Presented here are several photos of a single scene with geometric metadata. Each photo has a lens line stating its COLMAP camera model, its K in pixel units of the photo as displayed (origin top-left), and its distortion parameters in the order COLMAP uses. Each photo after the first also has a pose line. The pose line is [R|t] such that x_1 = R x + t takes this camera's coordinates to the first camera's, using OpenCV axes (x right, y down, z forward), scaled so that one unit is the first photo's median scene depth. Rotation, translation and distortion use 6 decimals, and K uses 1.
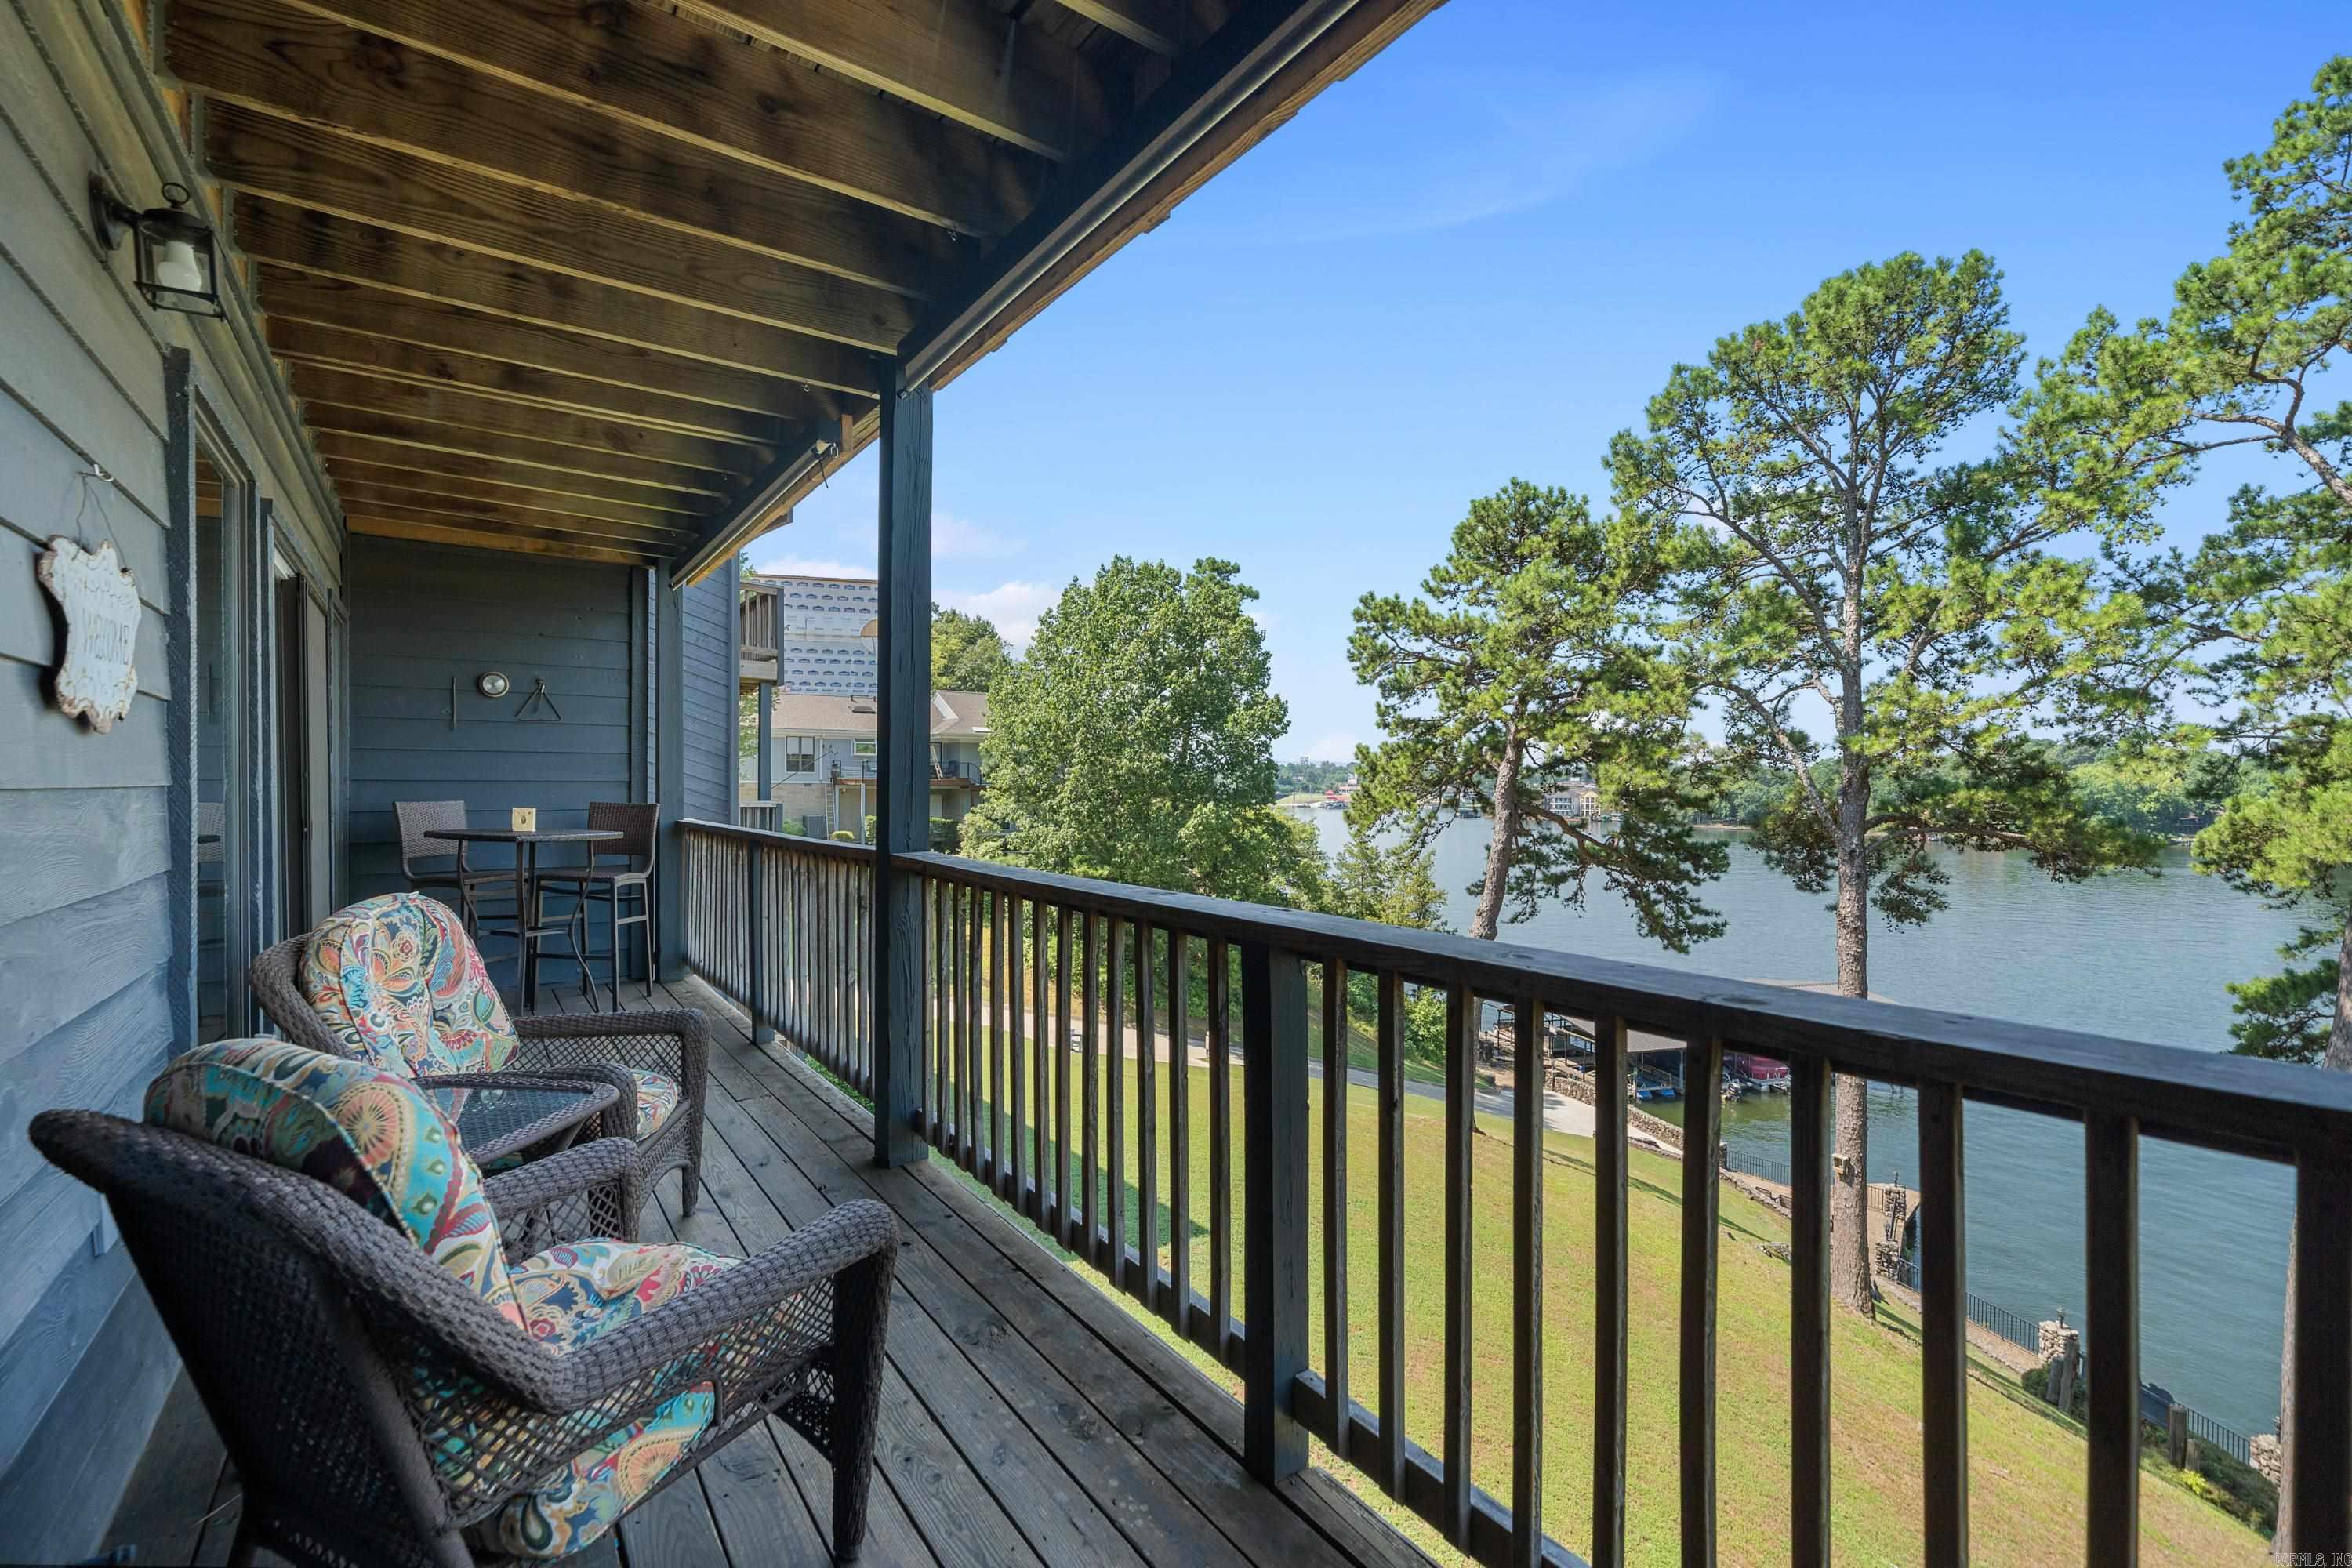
lens RADIAL K [[1059.2, 0, 1192.1], [0, 1059.2, 796.6], [0, 0, 1]] dist [0.005052, -0.000184]
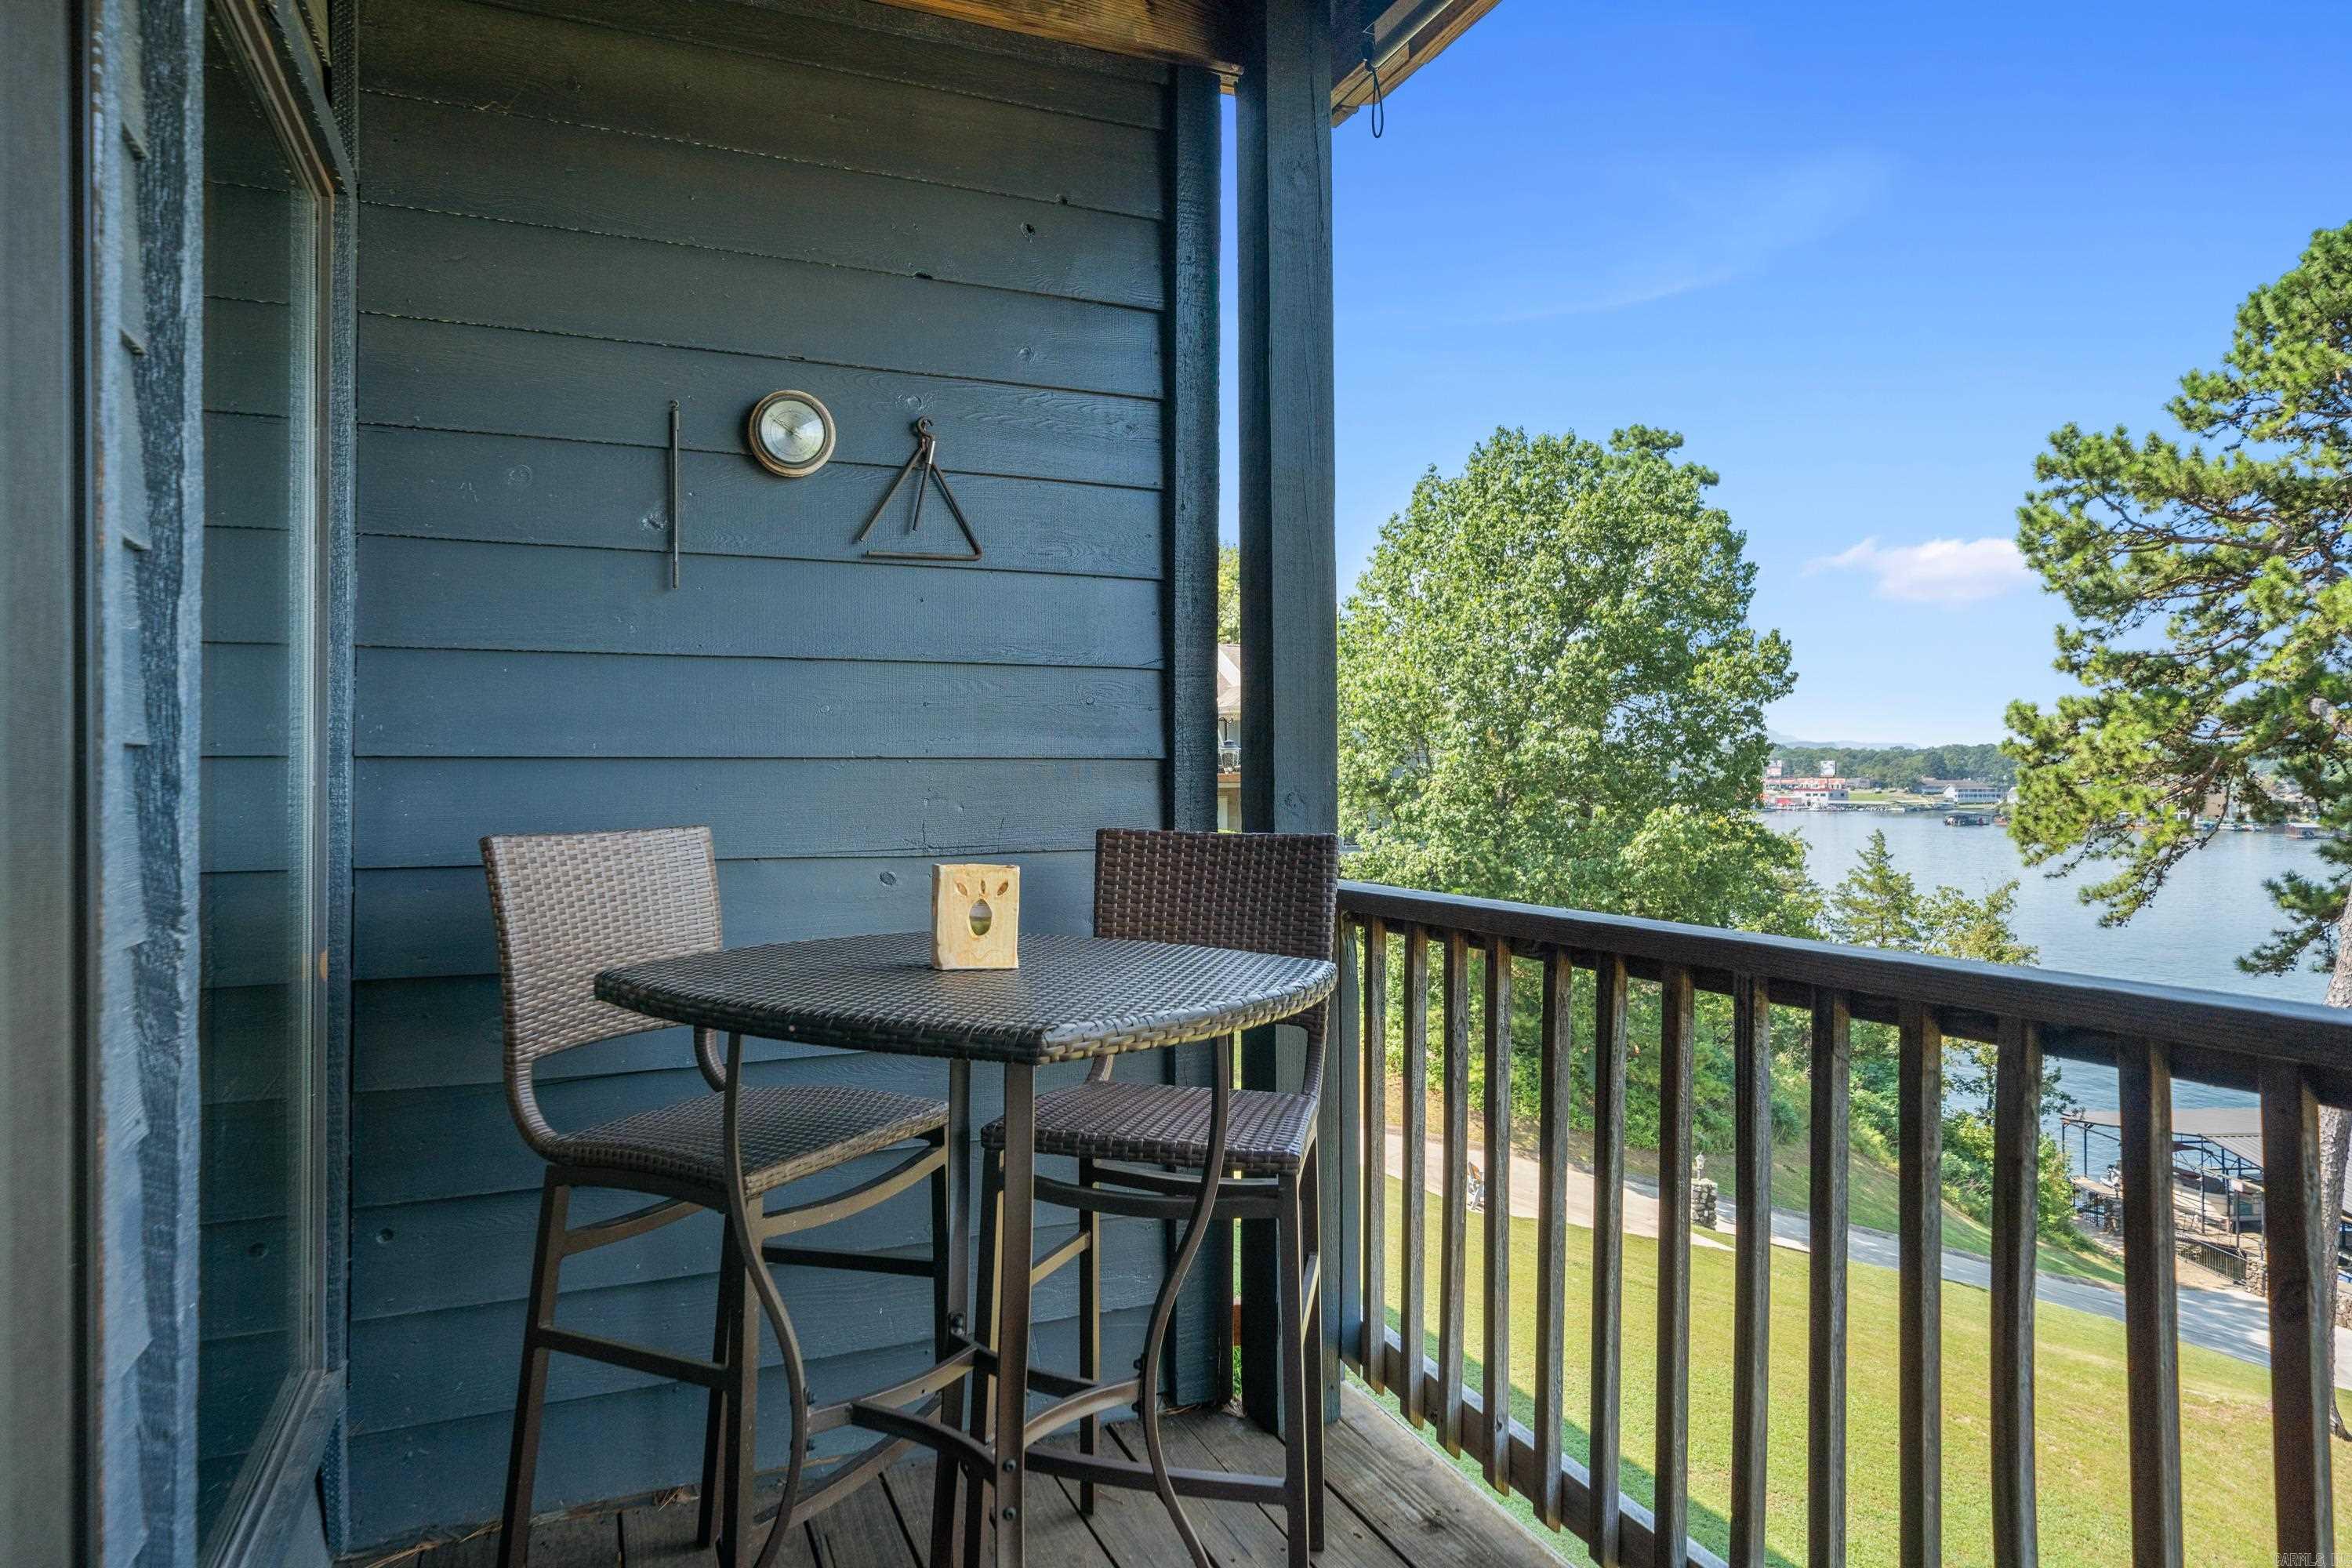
lens RADIAL K [[1411.2, 0, 1173.3], [0, 1411.2, 772.1], [0, 0, 1]] dist [-0.009648, -0.001625]
pose [[0.976695, -0.010289, -0.214384, -0.089558], [0.006468, 0.999808, -0.018520, -0.000622], [0.214534, 0.016702, 0.976574, 0.121950]]
